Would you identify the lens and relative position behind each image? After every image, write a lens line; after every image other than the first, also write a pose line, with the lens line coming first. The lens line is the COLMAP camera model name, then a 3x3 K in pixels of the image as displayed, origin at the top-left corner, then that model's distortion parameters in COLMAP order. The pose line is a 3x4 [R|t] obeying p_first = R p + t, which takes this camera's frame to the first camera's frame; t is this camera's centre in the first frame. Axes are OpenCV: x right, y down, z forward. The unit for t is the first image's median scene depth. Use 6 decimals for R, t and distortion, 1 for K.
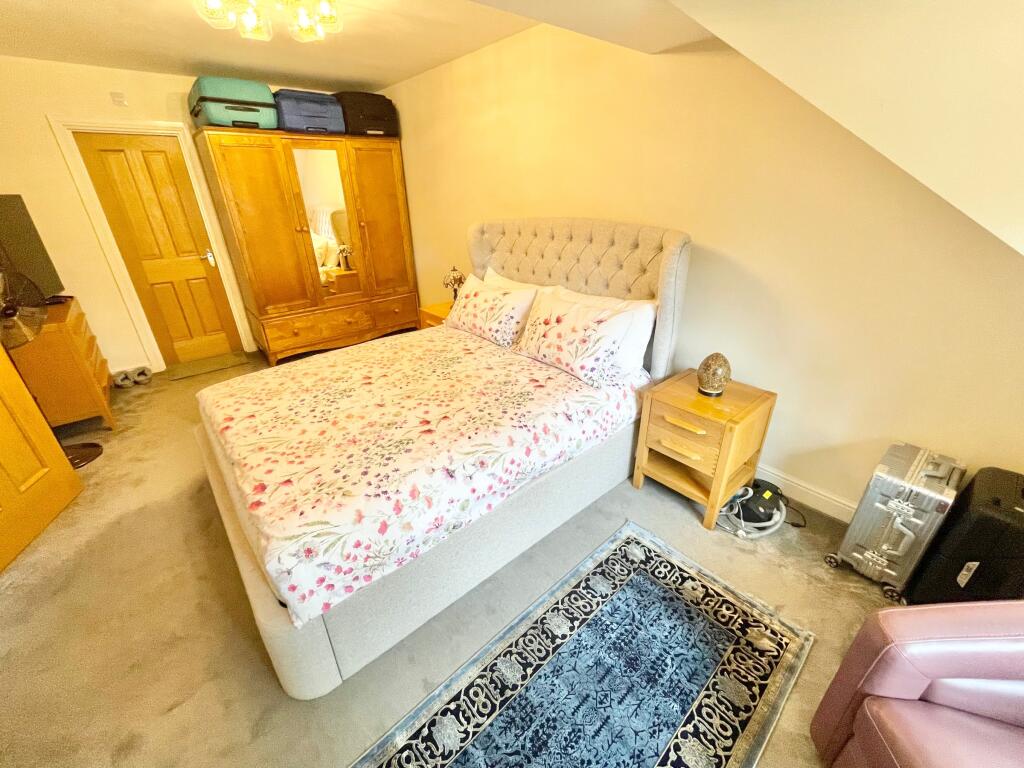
lens RADIAL K [[416.3, 0, 513.0], [0, 416.3, 385.1], [0, 0, 1]] dist [0.002184, 0.000069]
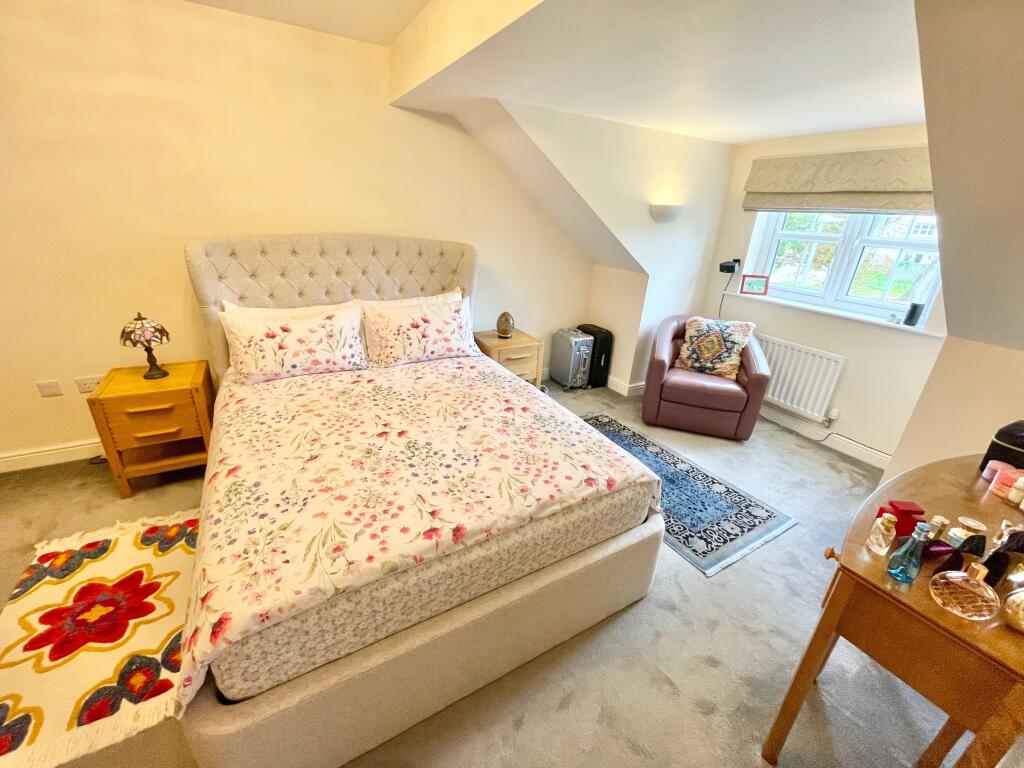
lens RADIAL K [[416.3, 0, 514.9], [0, 416.3, 380.9], [0, 0, 1]] dist [0.002184, 0.000069]
pose [[0.172324, -0.339008, 0.924866, -1.009334], [0.370805, 0.892173, 0.257935, -0.220471], [-0.912583, 0.298496, 0.279449, 0.518054]]
